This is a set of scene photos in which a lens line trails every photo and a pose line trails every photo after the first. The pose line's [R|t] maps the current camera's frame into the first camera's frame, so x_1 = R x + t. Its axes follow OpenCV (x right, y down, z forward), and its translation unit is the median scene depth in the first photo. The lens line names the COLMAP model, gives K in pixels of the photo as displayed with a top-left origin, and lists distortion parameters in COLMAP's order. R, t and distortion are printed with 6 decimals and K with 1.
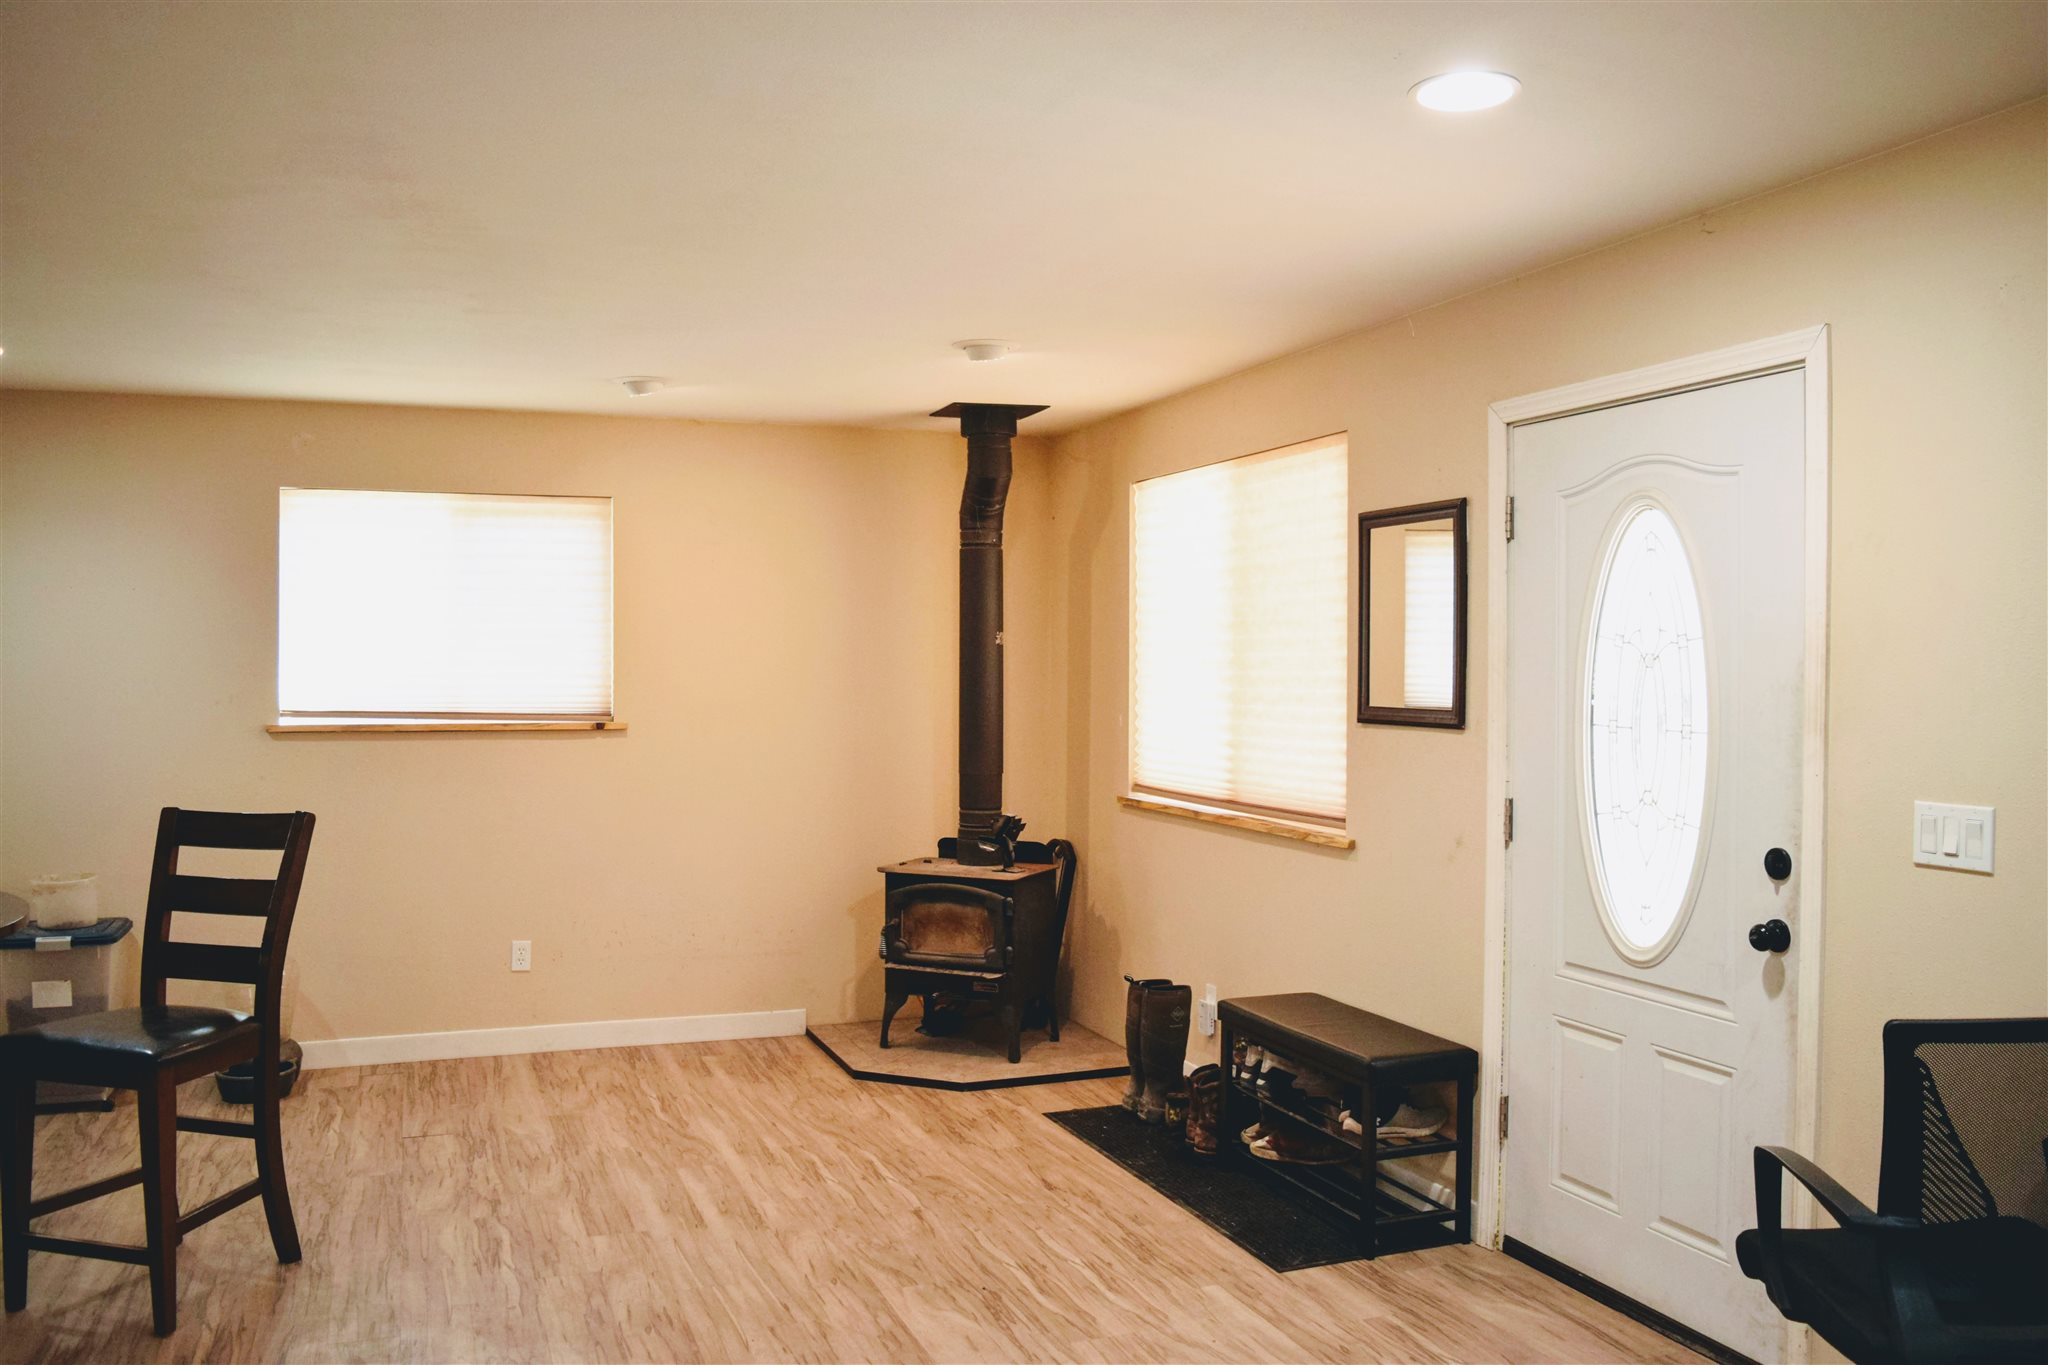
lens RADIAL K [[1622.6, 0, 1024.0], [0, 1622.6, 682.5], [0, 0, 1]] dist [0.001407, 0.001131]
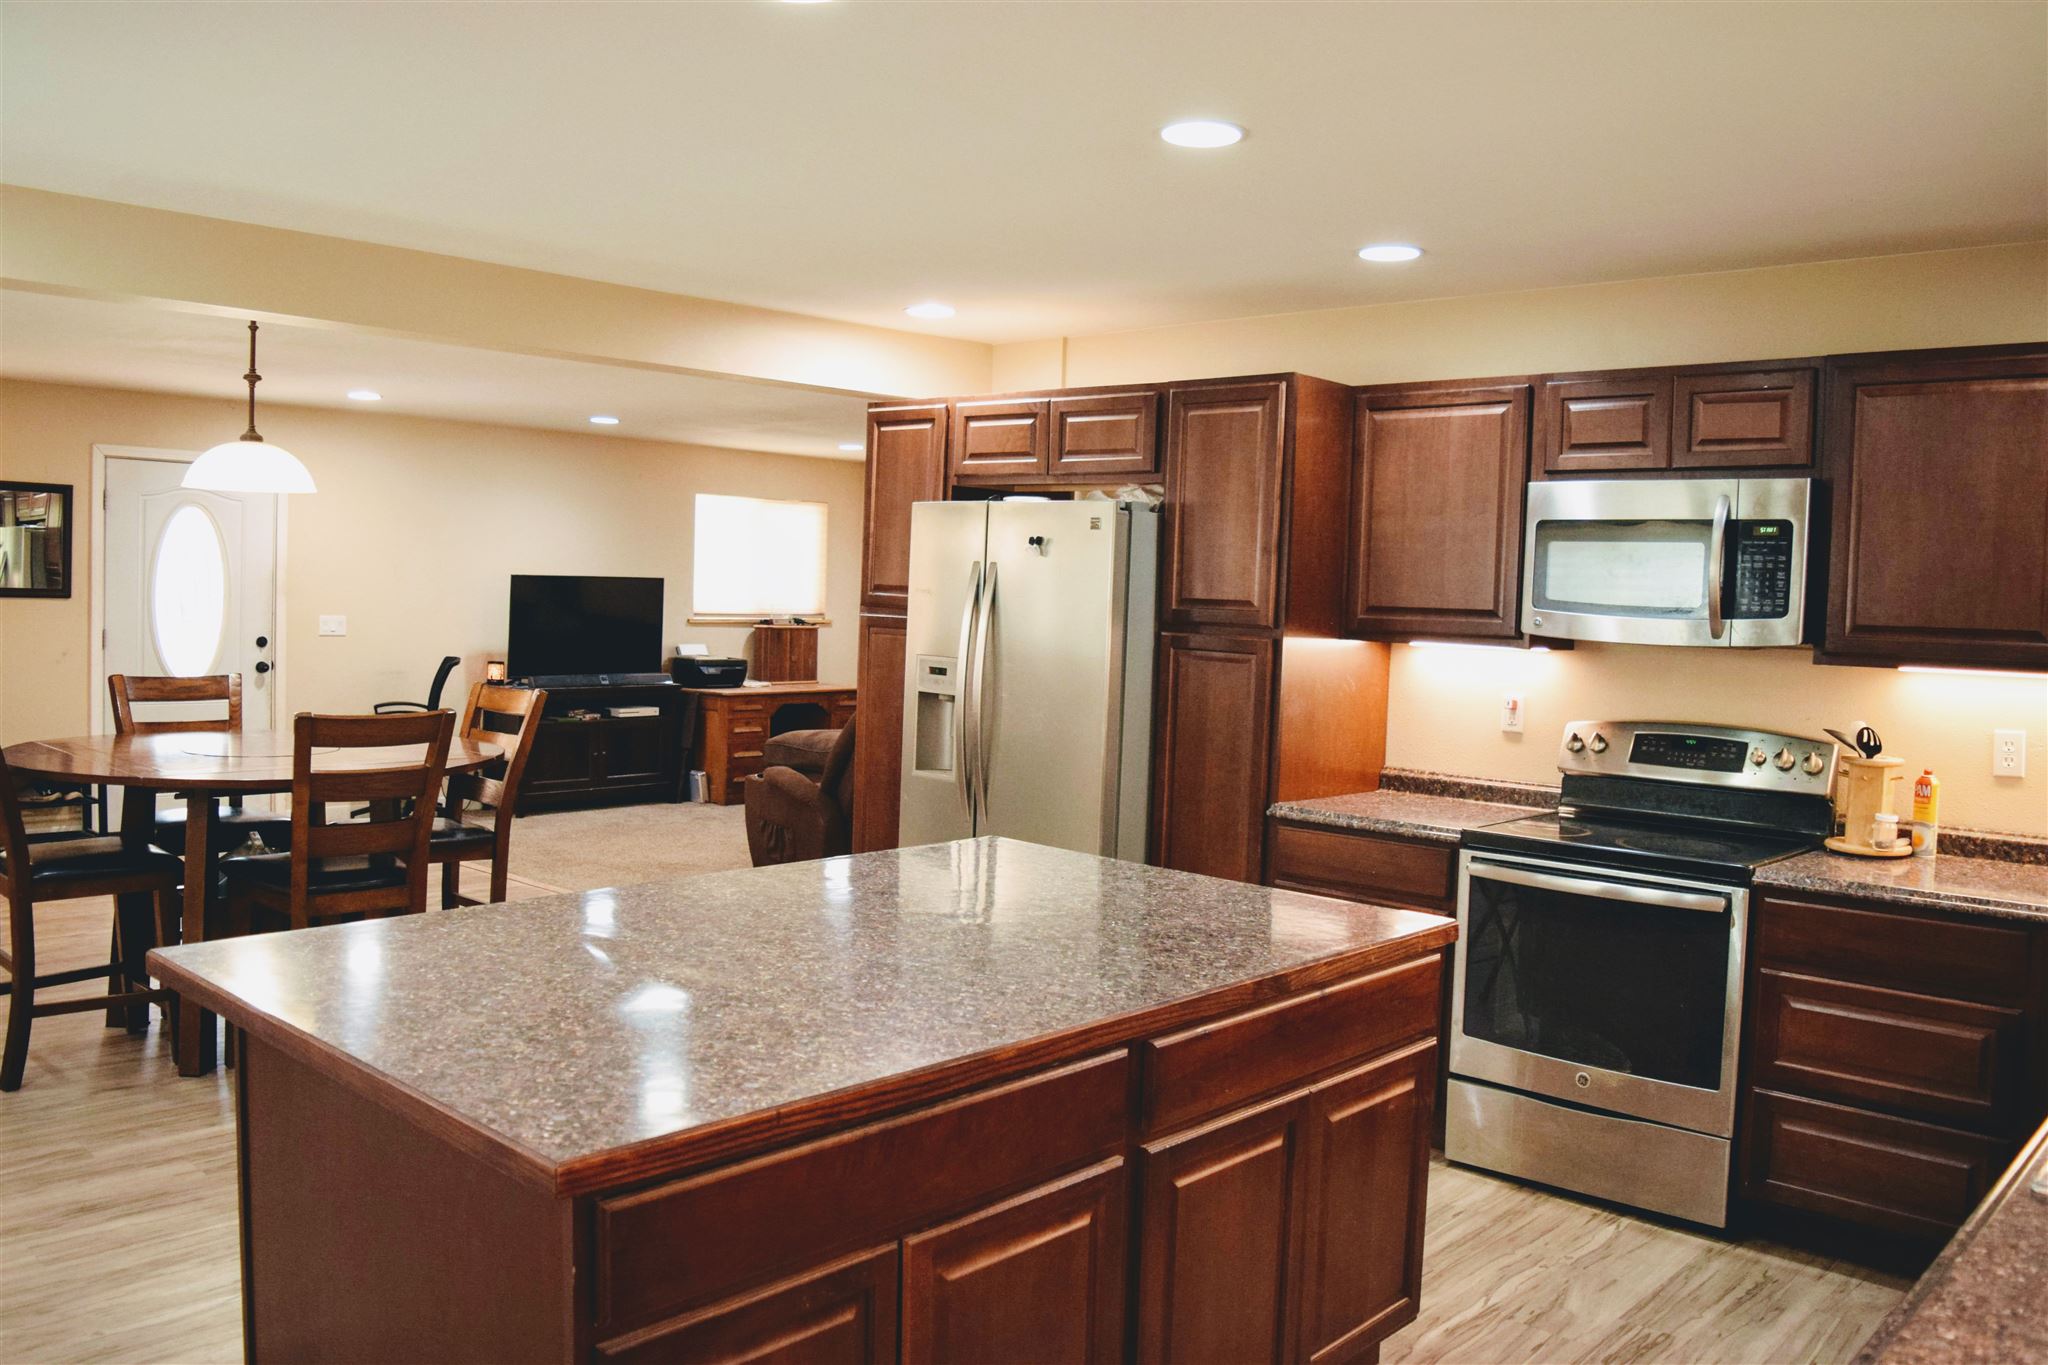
lens RADIAL K [[1622.6, 0, 1024.0], [0, 1622.6, 682.5], [0, 0, 1]] dist [0.001407, 0.001131]
pose [[-0.451363, -0.077348, 0.888982, -2.696117], [-0.030988, 0.996994, 0.071012, -0.061922], [-0.891802, 0.004505, -0.452403, 1.096056]]
